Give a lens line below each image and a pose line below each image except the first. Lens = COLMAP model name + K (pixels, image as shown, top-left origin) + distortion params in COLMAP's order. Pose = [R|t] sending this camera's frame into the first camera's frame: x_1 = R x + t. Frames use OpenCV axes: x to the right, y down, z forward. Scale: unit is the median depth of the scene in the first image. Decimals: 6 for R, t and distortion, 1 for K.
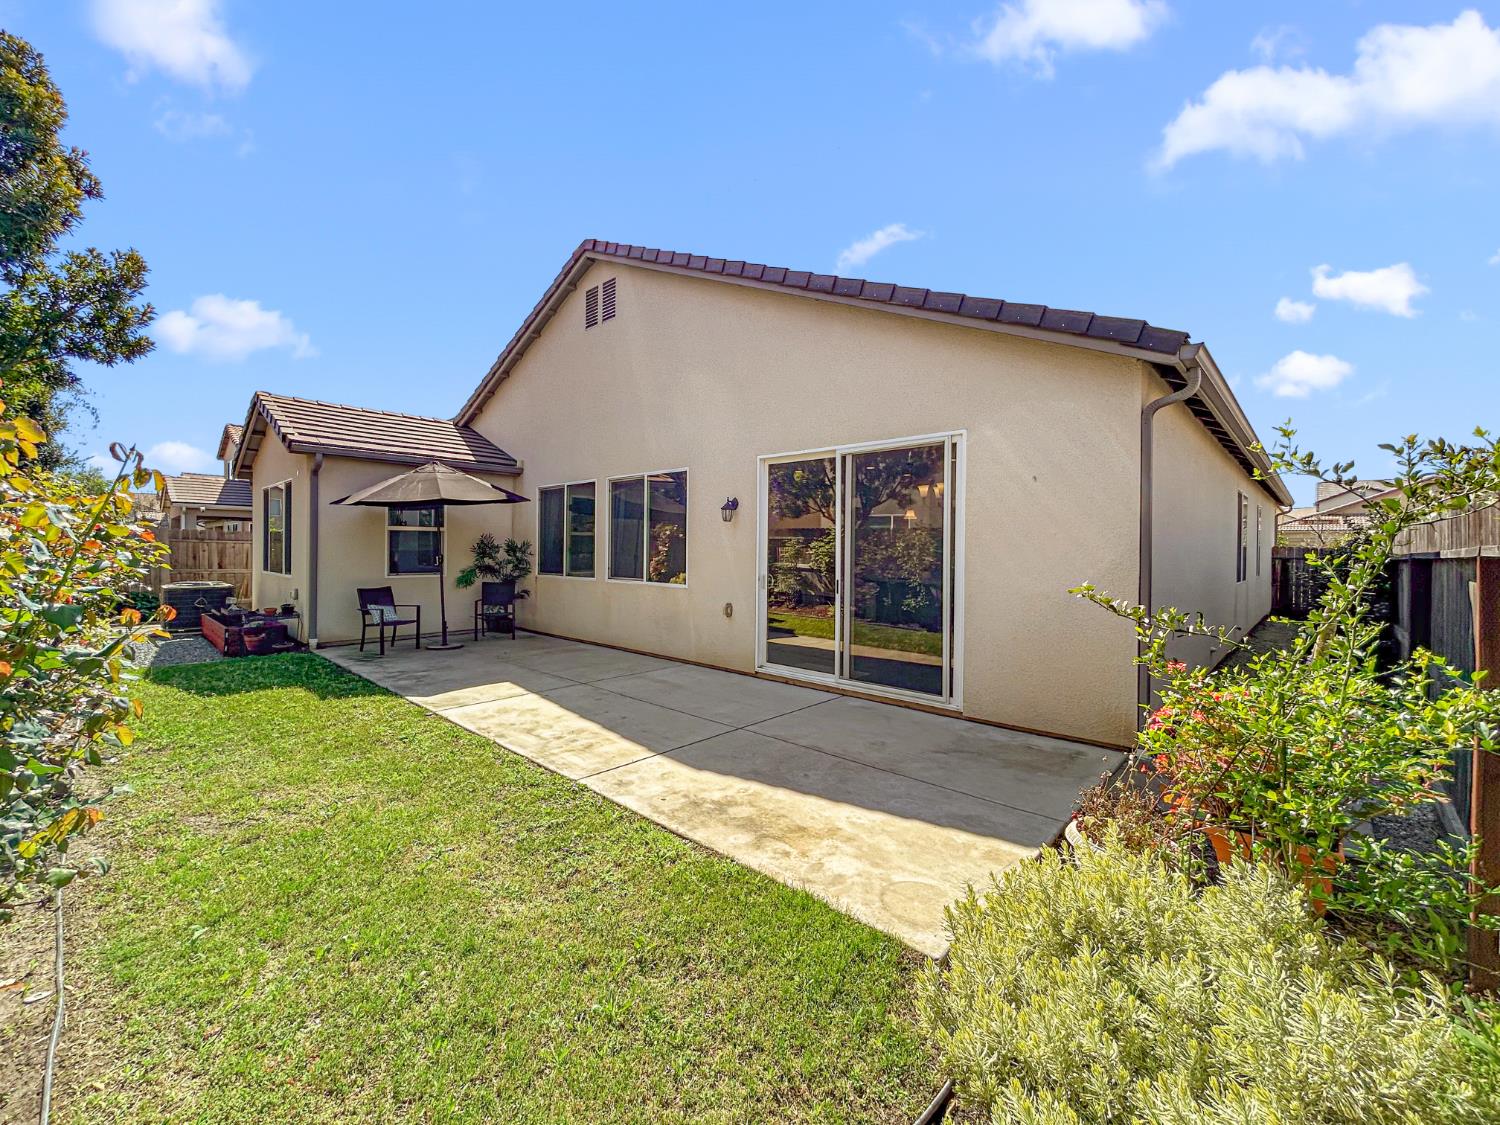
lens RADIAL K [[612.7, 0, 743.3], [0, 612.7, 551.5], [0, 0, 1]] dist [-0.007394, 0.001839]
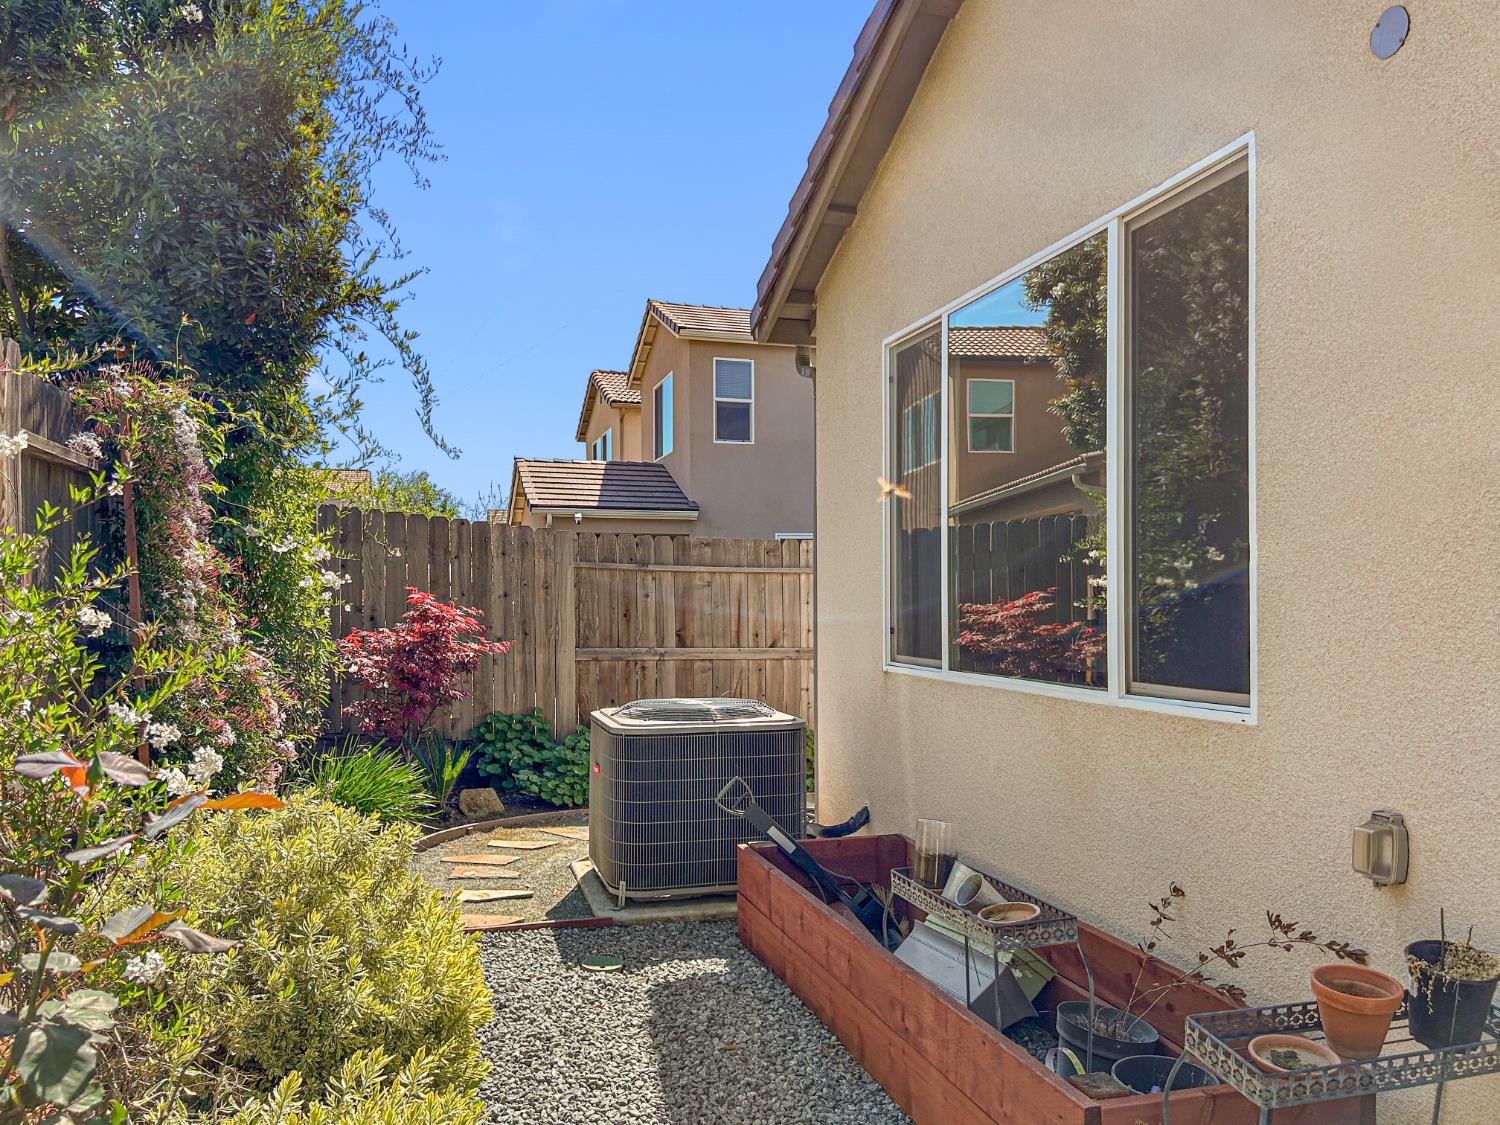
lens RADIAL K [[1151.1, 0, 750.4], [0, 1151.1, 571.5], [0, 0, 1]] dist [0.058149, -0.074589]
pose [[0.857885, -0.027235, -0.513119, -1.234949], [0.014160, 0.999468, -0.029374, 0.013232], [0.513646, 0.017934, 0.857815, 1.161700]]
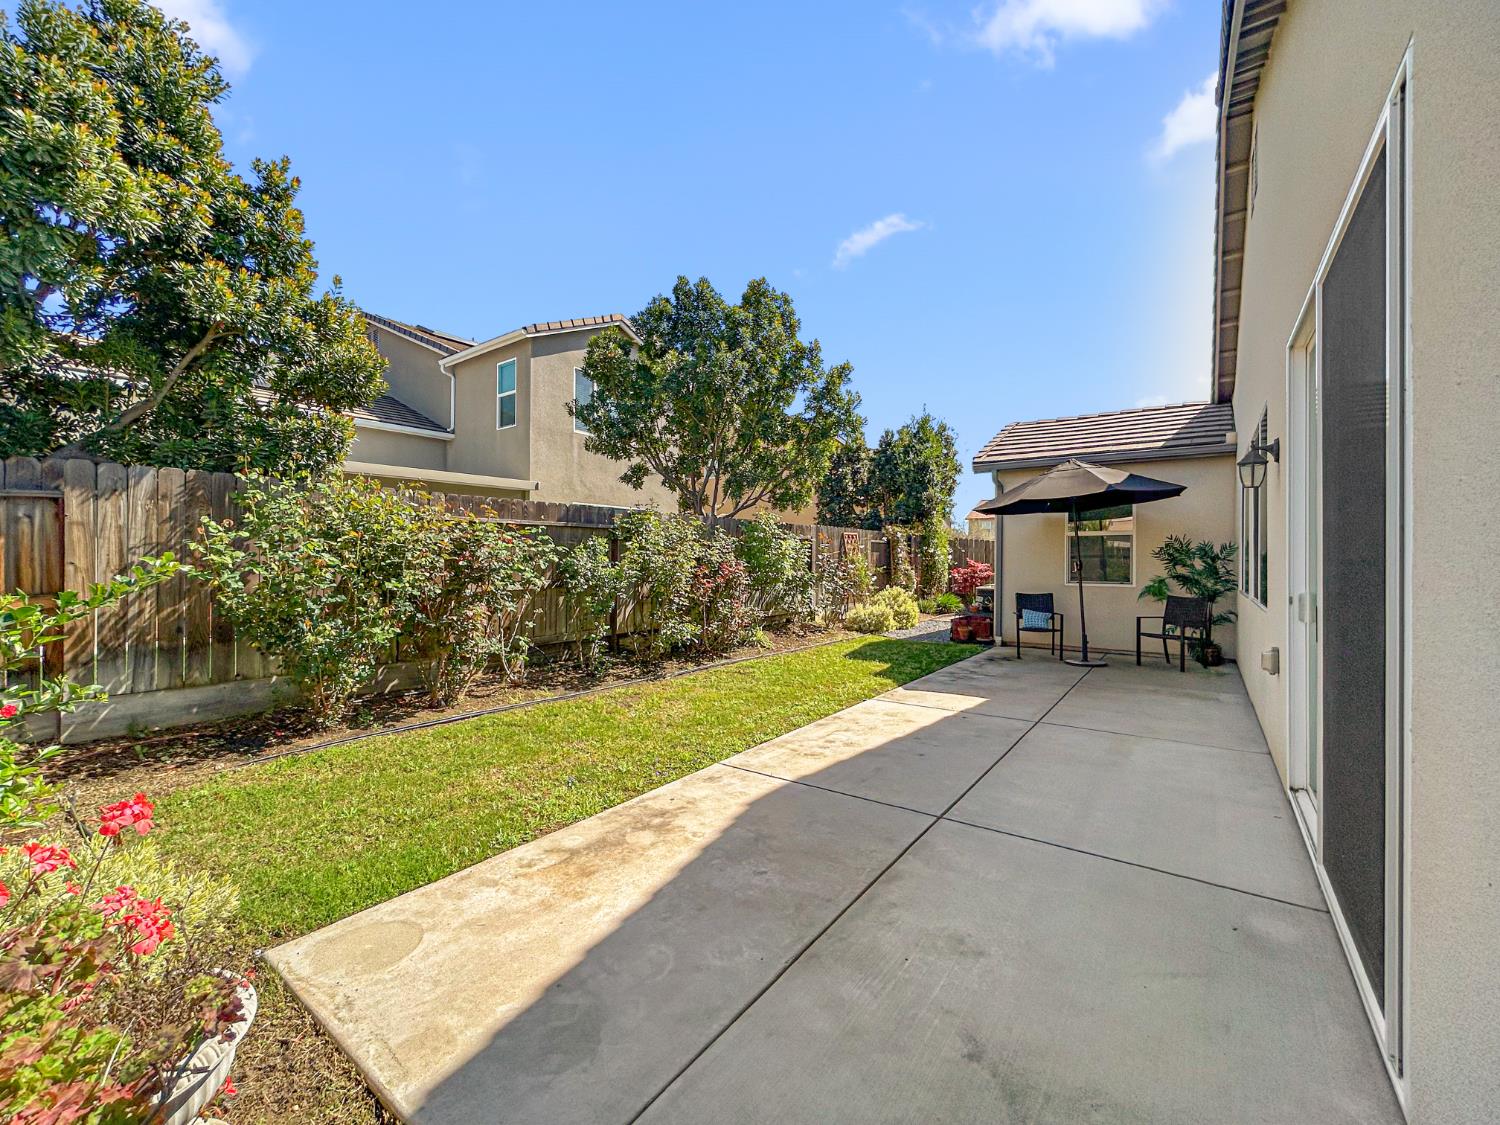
lens RADIAL K [[612.7, 0, 759.8], [0, 612.7, 560.1], [0, 0, 1]] dist [-0.007394, 0.001839]
pose [[0.128370, -0.008433, -0.991690, 0.583499], [-0.006120, 0.999938, -0.009296, 0.027361], [0.991707, 0.007263, 0.128310, 0.701953]]
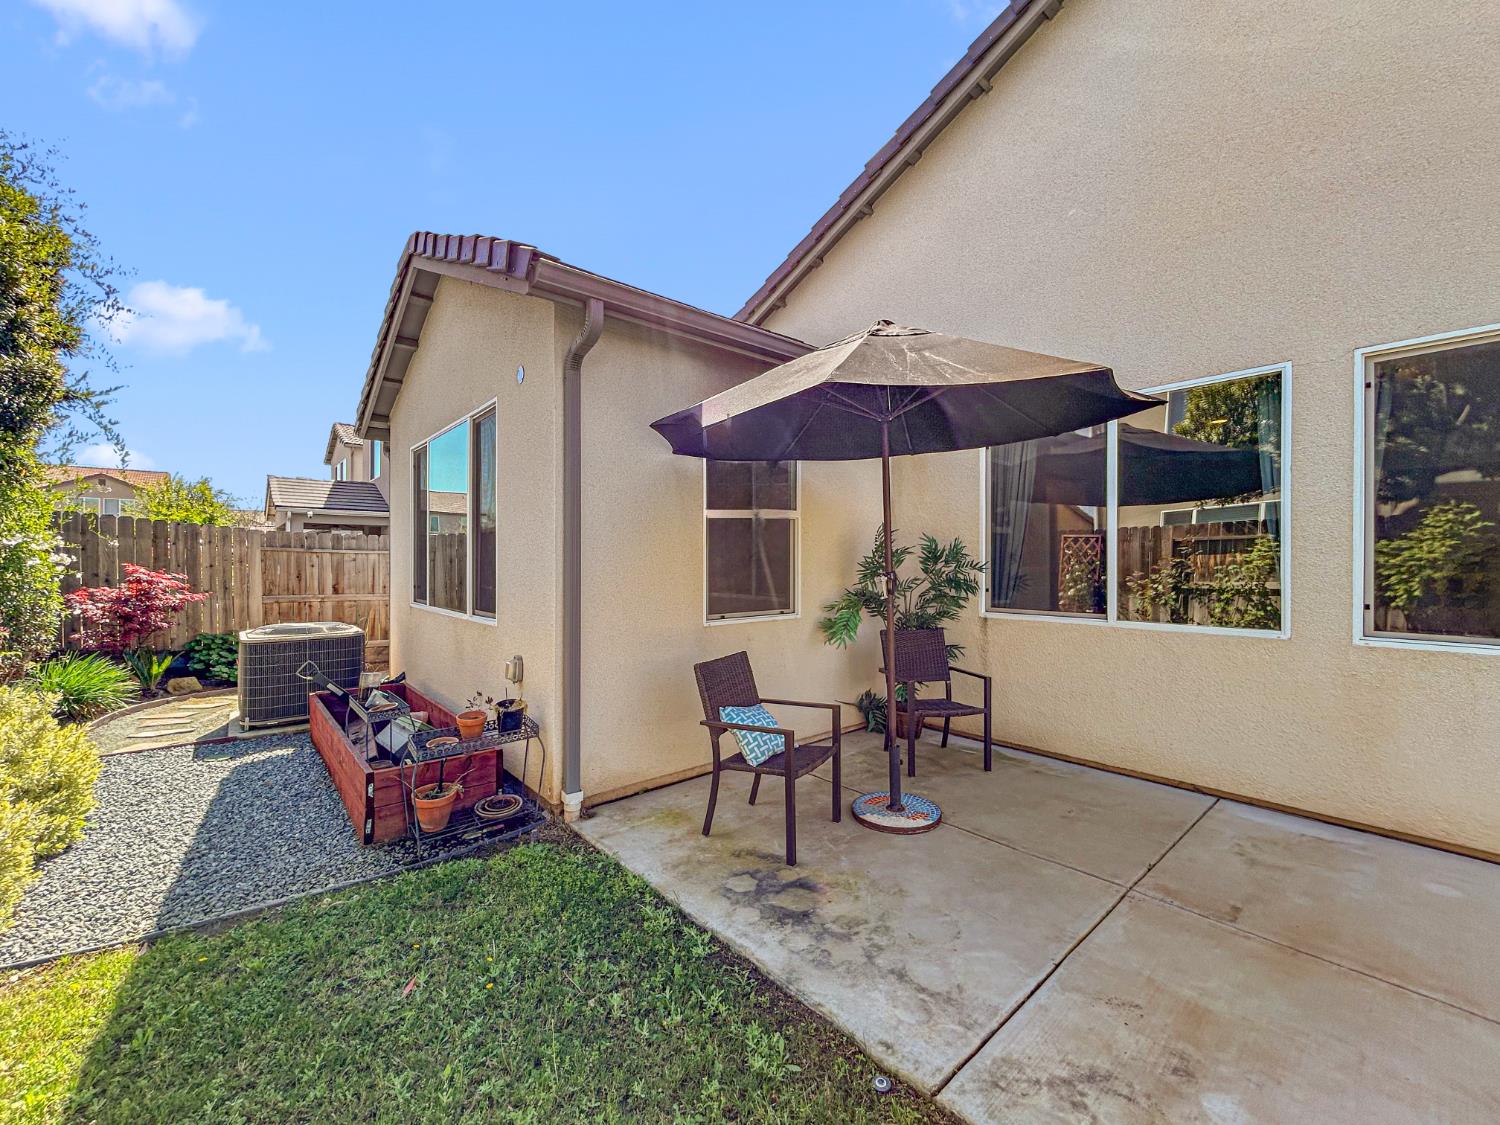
lens RADIAL K [[612.7, 0, 748.0], [0, 612.7, 555.0], [0, 0, 1]] dist [-0.007394, 0.001839]
pose [[0.994517, -0.012124, -0.103871, -0.917294], [0.011329, 0.999902, -0.008242, -0.005488], [0.103961, 0.007020, 0.994557, 1.037347]]
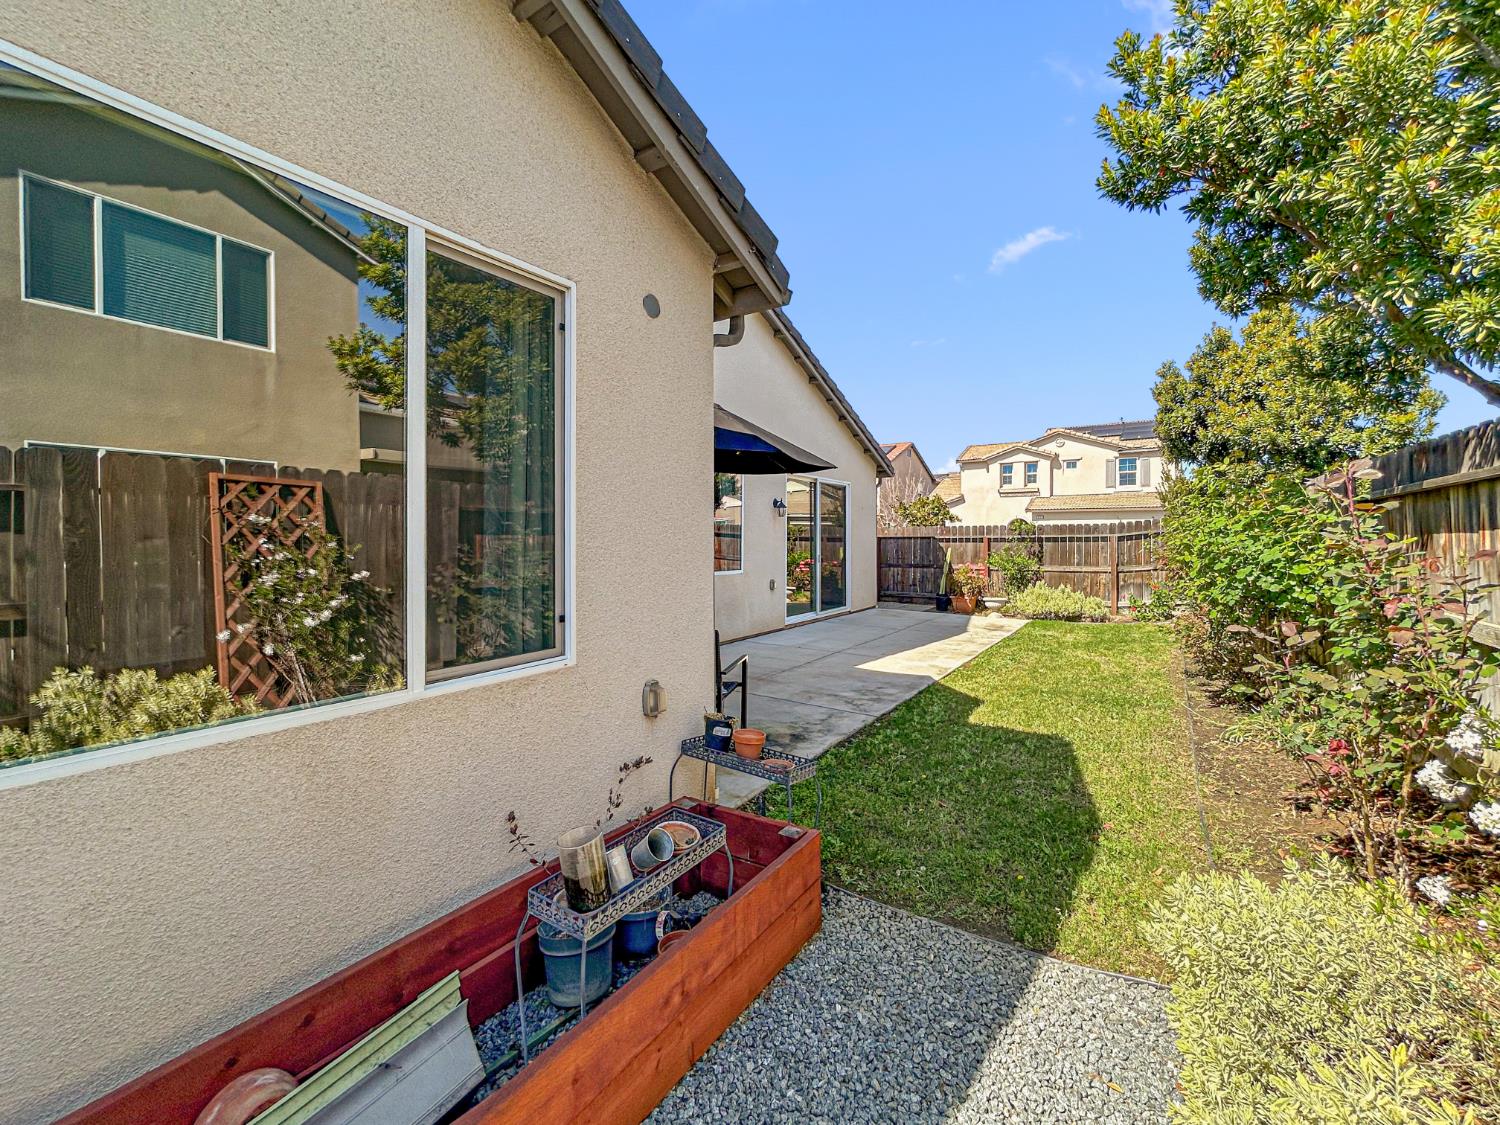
lens RADIAL K [[612.7, 0, 749.7], [0, 612.7, 549.4], [0, 0, 1]] dist [-0.007394, 0.001839]
pose [[-0.152656, -0.025811, 0.987942, -1.800930], [0.002569, 0.999645, 0.026514, -0.025396], [-0.988276, 0.006585, -0.152536, 1.719547]]
